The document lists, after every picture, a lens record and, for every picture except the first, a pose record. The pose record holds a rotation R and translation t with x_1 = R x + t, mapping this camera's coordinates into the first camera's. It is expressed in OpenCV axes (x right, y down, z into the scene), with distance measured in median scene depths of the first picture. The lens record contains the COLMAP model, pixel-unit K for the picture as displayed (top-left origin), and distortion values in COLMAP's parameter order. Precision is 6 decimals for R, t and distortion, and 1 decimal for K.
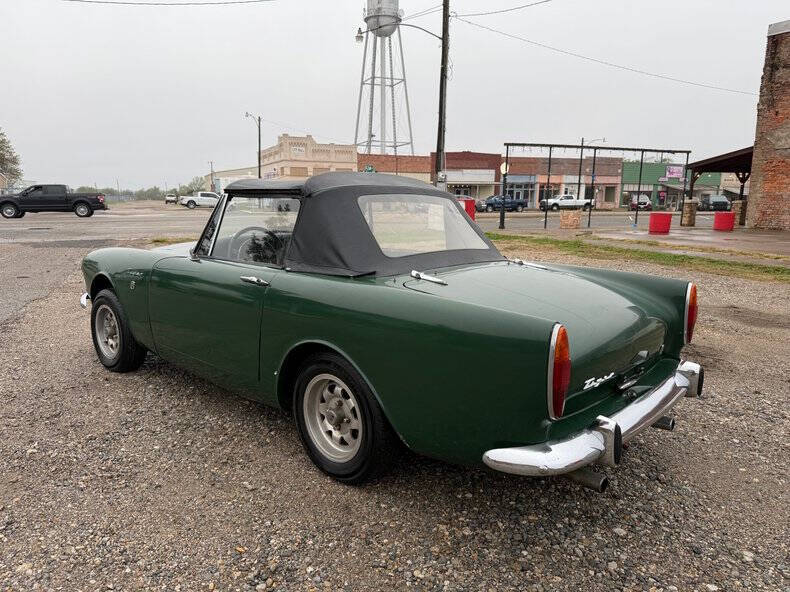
lens RADIAL K [[562.6, 0, 394.5], [0, 562.6, 288.4], [0, 0, 1]] dist [-0.006778, -0.009300]
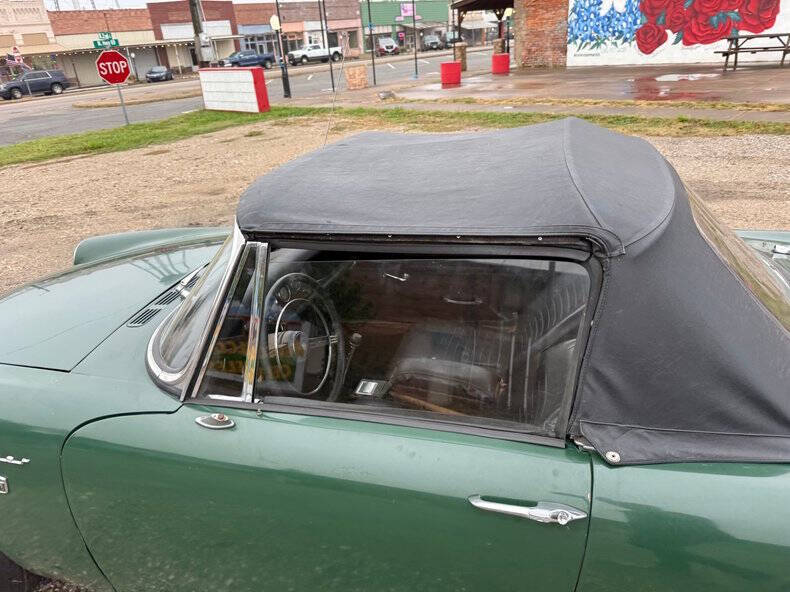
lens RADIAL K [[562.6, 0, 400.3], [0, 562.6, 300.2], [0, 0, 1]] dist [-0.006778, -0.009300]
pose [[0.894324, -0.253431, 0.368723, -0.043572], [0.149848, 0.946175, 0.286876, -0.026911], [-0.421580, -0.201308, 0.884163, 0.075029]]
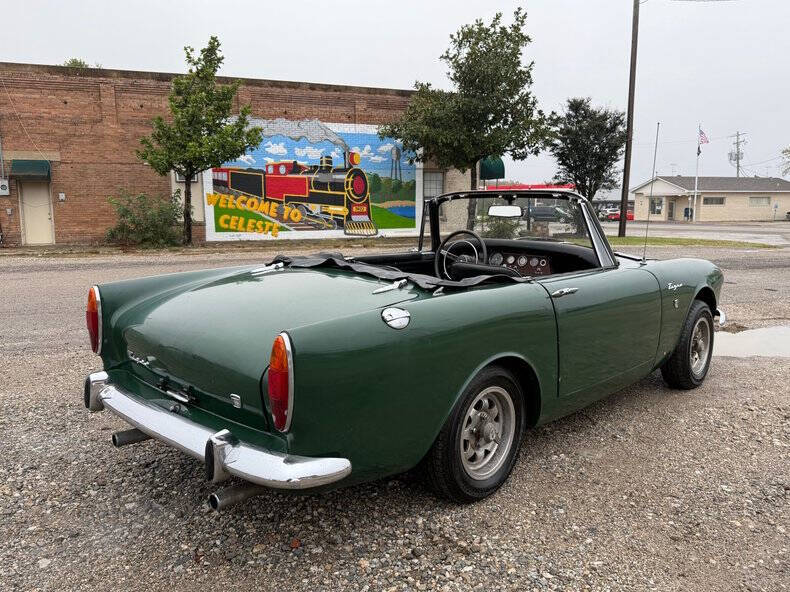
lens RADIAL K [[638.1, 0, 399.6], [0, 638.1, 300.4], [0, 0, 1]] dist [0.045441, -0.082715]
pose [[-0.027090, 0.139890, -0.989796, 0.130633], [-0.156263, 0.977395, 0.142414, -0.017838], [0.987344, 0.158526, -0.004618, 0.121679]]
